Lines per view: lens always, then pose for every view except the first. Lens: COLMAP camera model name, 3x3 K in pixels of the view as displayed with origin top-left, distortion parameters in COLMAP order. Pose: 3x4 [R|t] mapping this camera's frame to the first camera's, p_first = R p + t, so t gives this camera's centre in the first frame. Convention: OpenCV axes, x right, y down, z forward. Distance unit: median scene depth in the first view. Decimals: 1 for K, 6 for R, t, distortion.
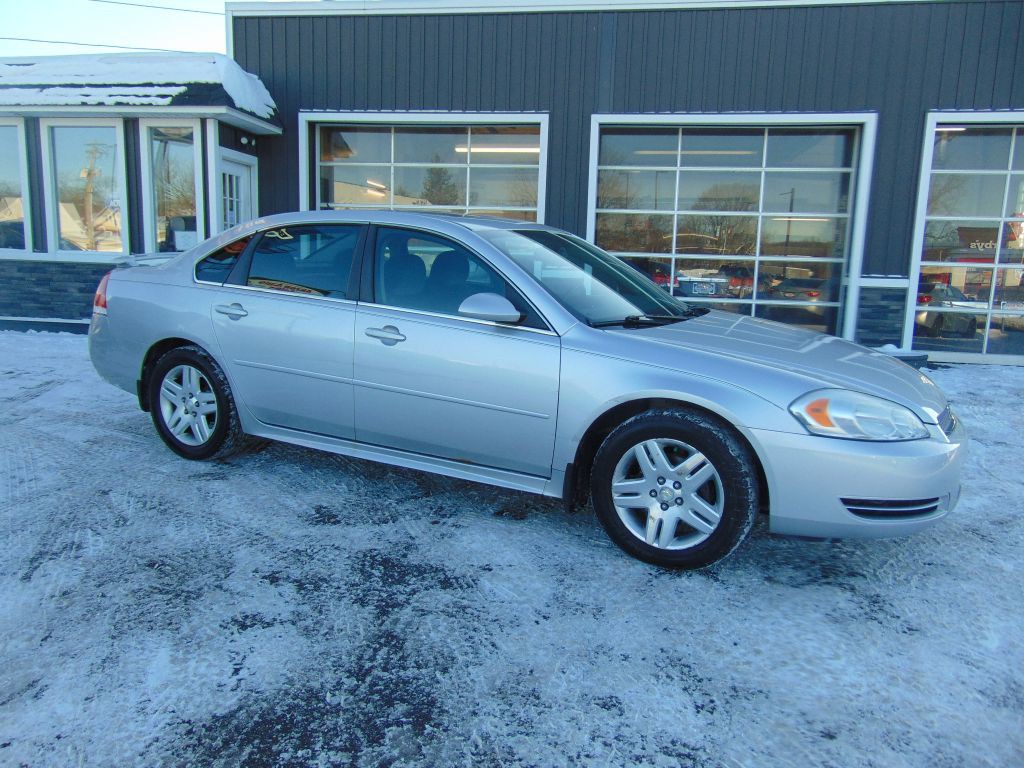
lens RADIAL K [[754.8, 0, 510.7], [0, 754.8, 390.1], [0, 0, 1]] dist [0.001030, 0.028921]
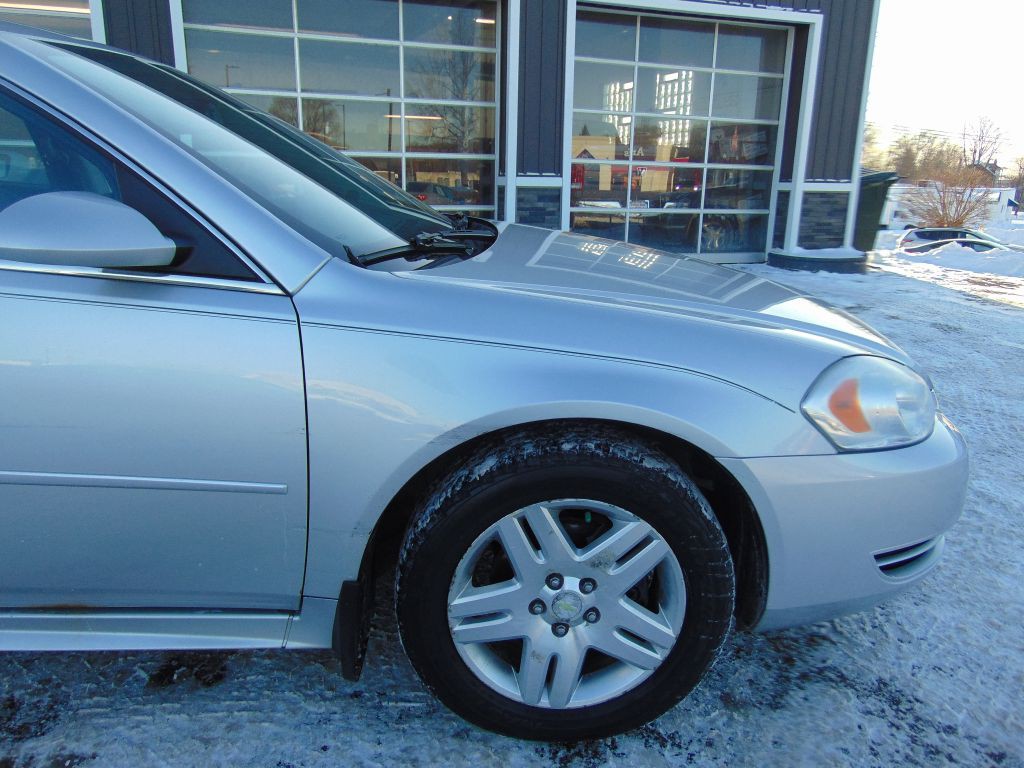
lens RADIAL K [[801.7, 0, 513.7], [0, 801.7, 373.0], [0, 0, 1]] dist [0.072760, -0.008537]
pose [[0.875448, -0.130433, 0.465379, -0.043616], [0.092275, 0.990291, 0.103968, -0.065695], [-0.474421, -0.048076, 0.878984, 0.560397]]
